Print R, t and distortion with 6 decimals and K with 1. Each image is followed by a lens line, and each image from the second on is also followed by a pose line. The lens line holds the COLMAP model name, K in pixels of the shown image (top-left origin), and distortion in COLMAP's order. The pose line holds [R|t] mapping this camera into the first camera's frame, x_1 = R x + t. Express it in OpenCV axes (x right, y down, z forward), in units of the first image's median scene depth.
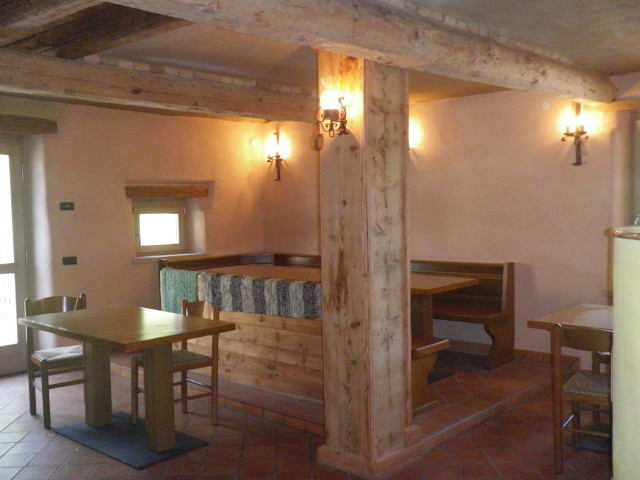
lens RADIAL K [[662.0, 0, 317.7], [0, 662.0, 237.4], [0, 0, 1]] dist [0.019746, 0.000000]
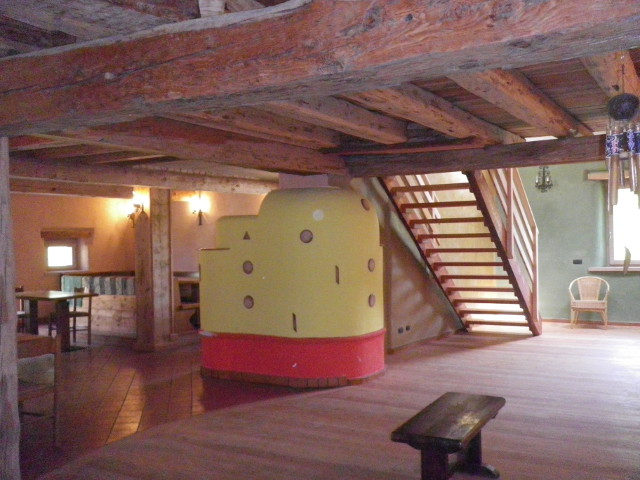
lens RADIAL K [[662.0, 0, 322.1], [0, 662.0, 245.7], [0, 0, 1]] dist [0.019746, 0.000000]
pose [[0.987658, 0.002511, 0.156608, 0.234335], [0.004988, 0.998860, -0.047467, 0.066521], [-0.156549, 0.047663, 0.986519, -1.165277]]
